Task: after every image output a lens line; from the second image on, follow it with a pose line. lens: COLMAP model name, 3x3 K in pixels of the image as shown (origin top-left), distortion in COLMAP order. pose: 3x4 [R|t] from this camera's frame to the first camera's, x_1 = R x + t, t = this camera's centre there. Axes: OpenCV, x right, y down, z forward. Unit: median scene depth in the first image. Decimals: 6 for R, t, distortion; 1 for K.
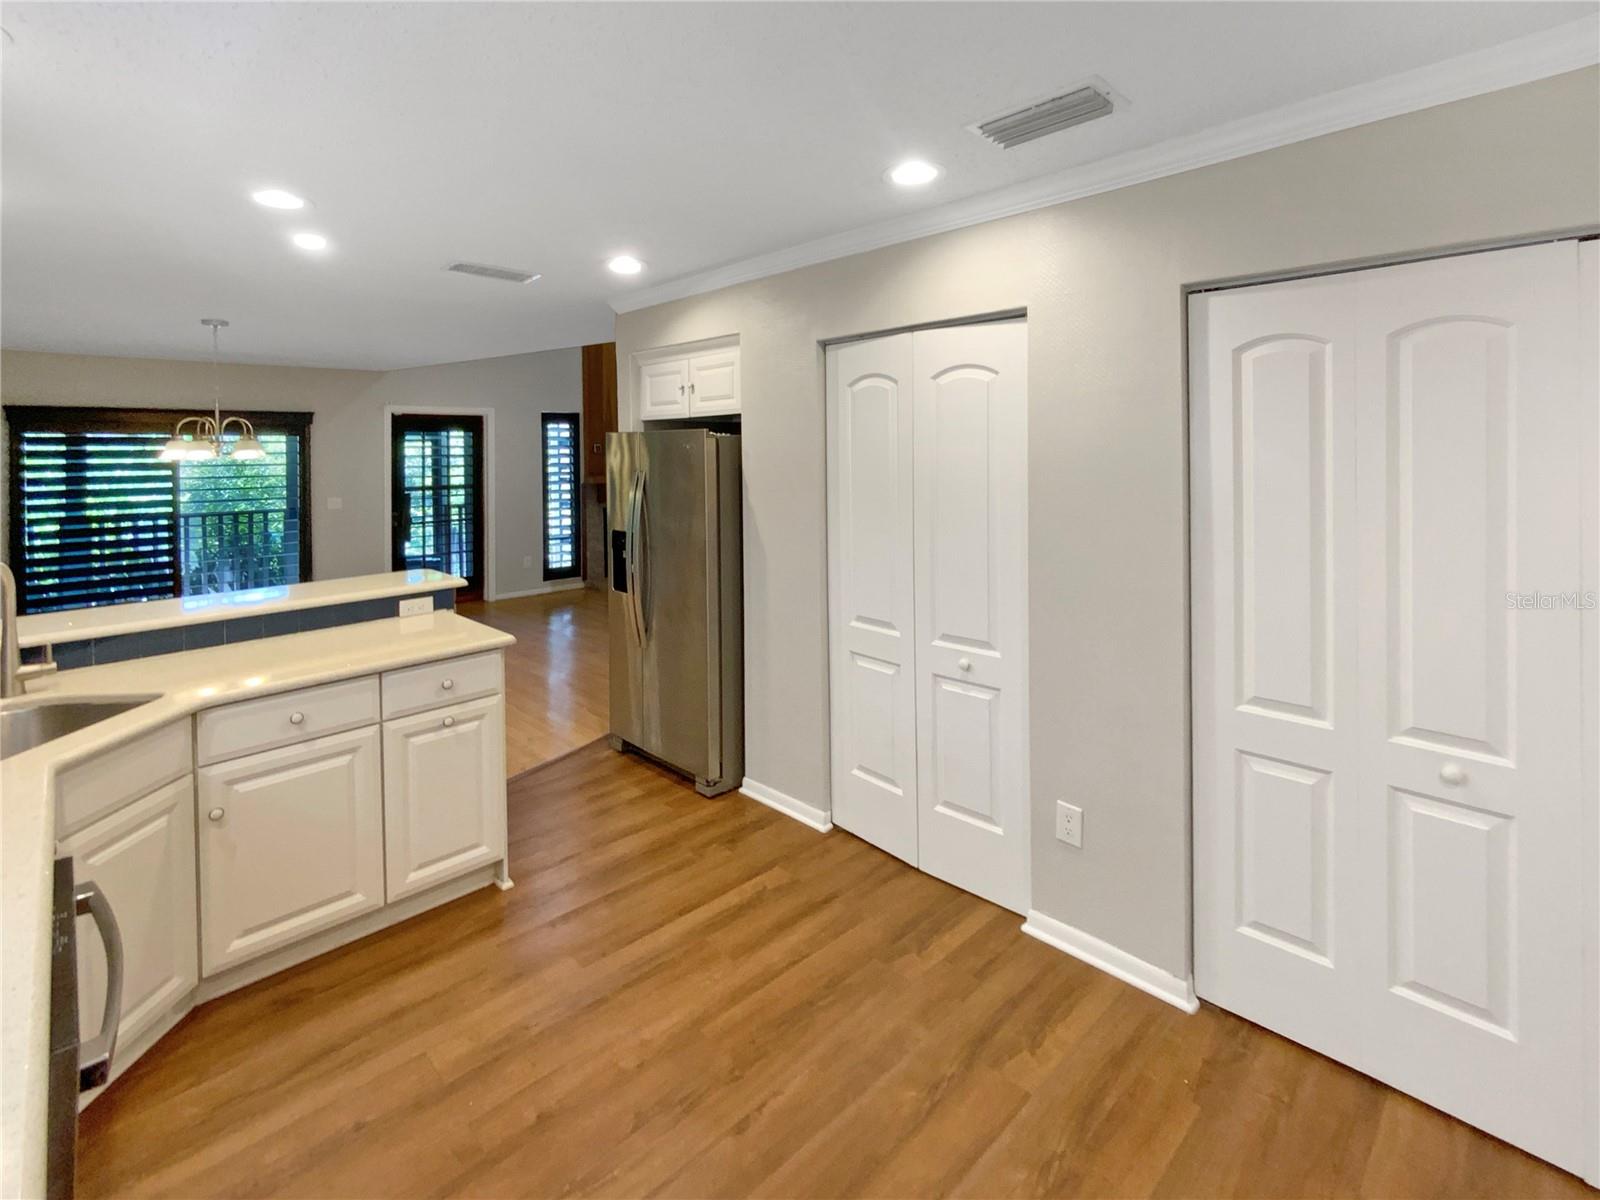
lens RADIAL K [[753.3, 0, 795.3], [0, 753.3, 610.4], [0, 0, 1]] dist [0.002871, 0.000157]
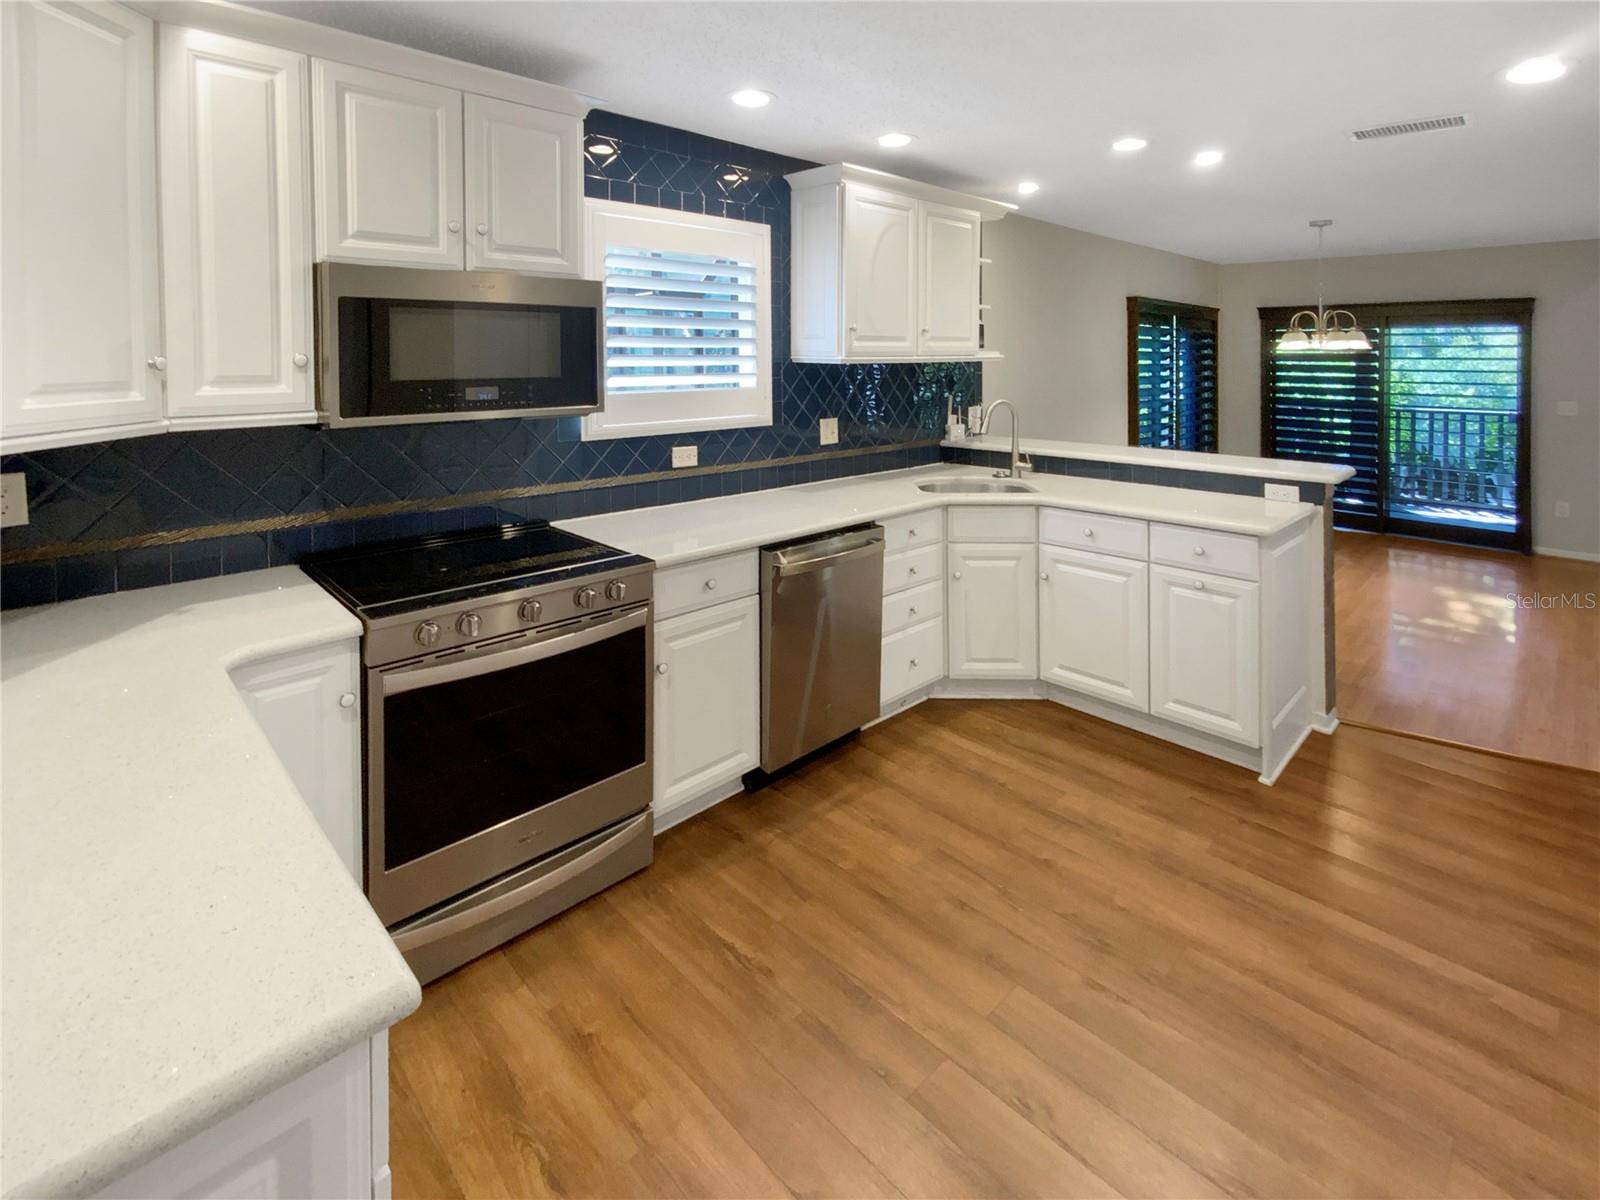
lens RADIAL K [[753.3, 0, 795.3], [0, 753.3, 610.4], [0, 0, 1]] dist [0.002871, 0.000157]
pose [[-0.025286, 0.330700, -0.943397, 0.665703], [-0.206562, 0.921605, 0.328598, -0.068918], [0.978107, 0.203179, 0.045006, 0.354977]]
